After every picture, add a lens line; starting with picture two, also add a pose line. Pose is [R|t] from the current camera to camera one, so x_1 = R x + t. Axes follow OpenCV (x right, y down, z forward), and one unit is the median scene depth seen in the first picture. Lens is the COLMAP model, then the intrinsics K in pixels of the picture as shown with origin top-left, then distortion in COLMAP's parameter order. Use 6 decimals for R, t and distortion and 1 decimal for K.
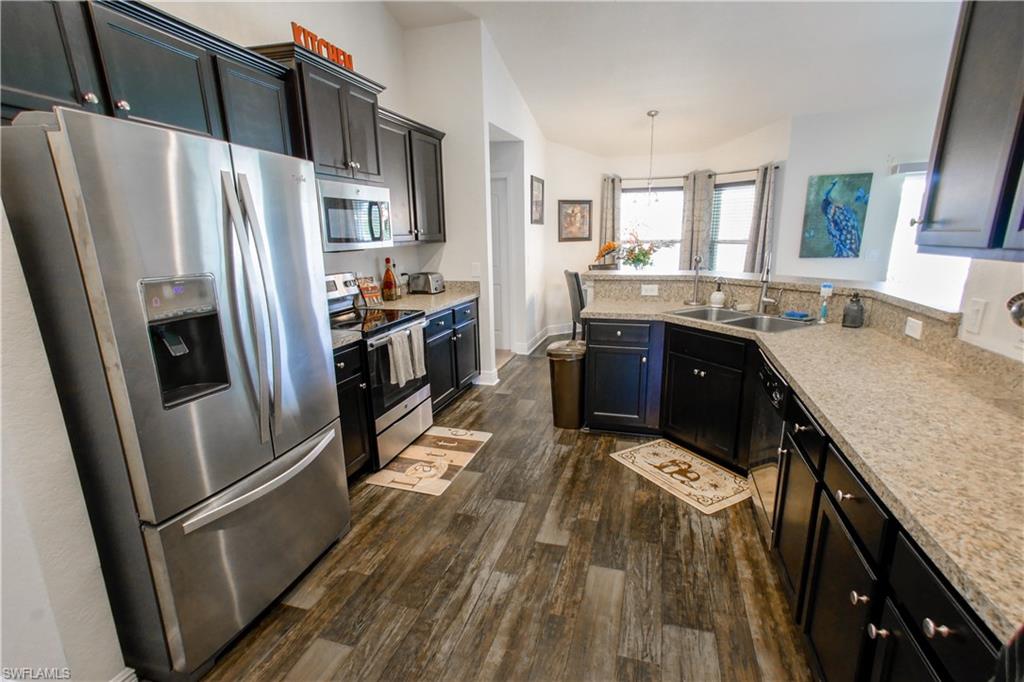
lens RADIAL K [[478.7, 0, 516.2], [0, 478.7, 358.3], [0, 0, 1]] dist [-0.011008, 0.018774]
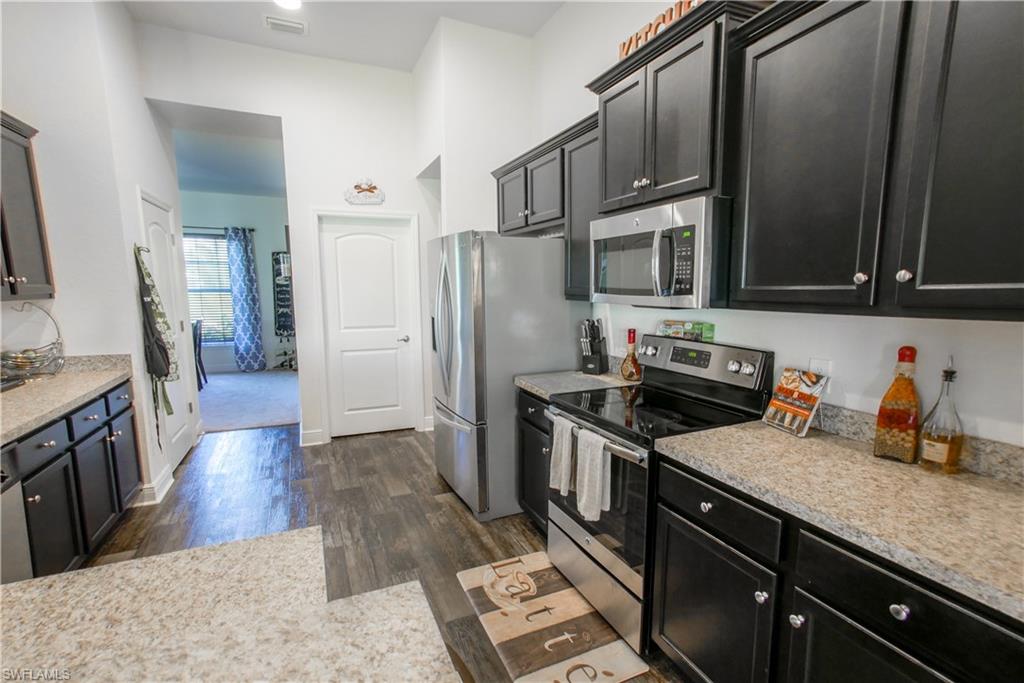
lens RADIAL K [[478.7, 0, 516.2], [0, 478.7, 358.8], [0, 0, 1]] dist [-0.011008, 0.018774]
pose [[-0.756424, 0.123351, -0.642345, 0.274625], [-0.146310, 0.925263, 0.349974, -0.406531], [0.637508, 0.358710, -0.681844, 1.517960]]
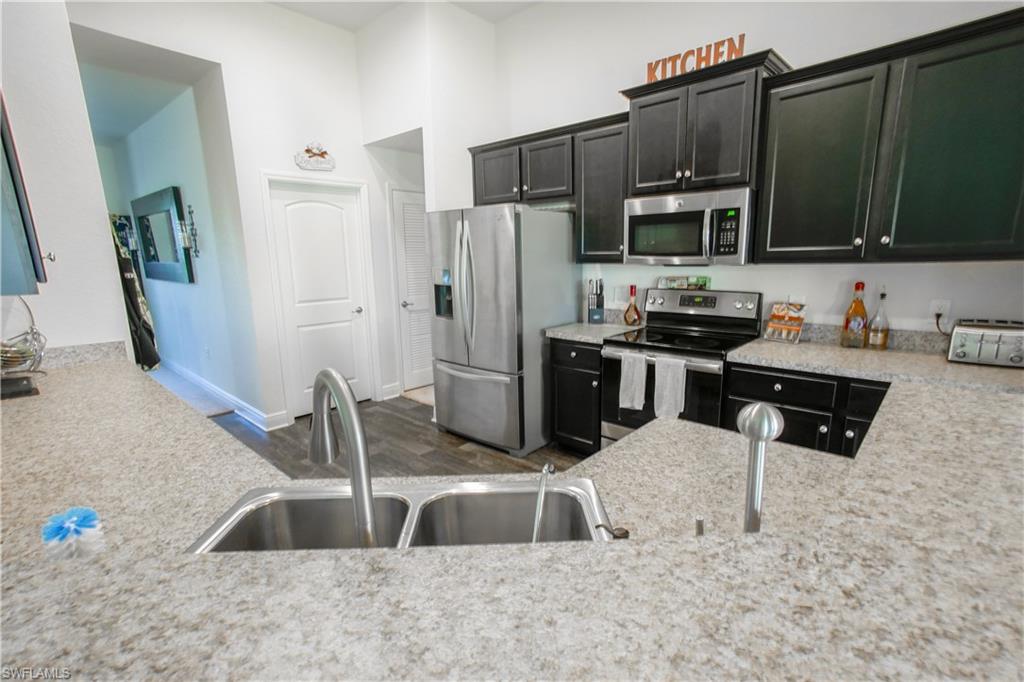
lens RADIAL K [[478.7, 0, 516.2], [0, 478.7, 358.3], [0, 0, 1]] dist [-0.011008, 0.018774]
pose [[-0.434021, 0.215684, -0.874703, 0.732234], [-0.203417, 0.922383, 0.328376, -0.330336], [0.877637, 0.320452, -0.356460, 1.224644]]
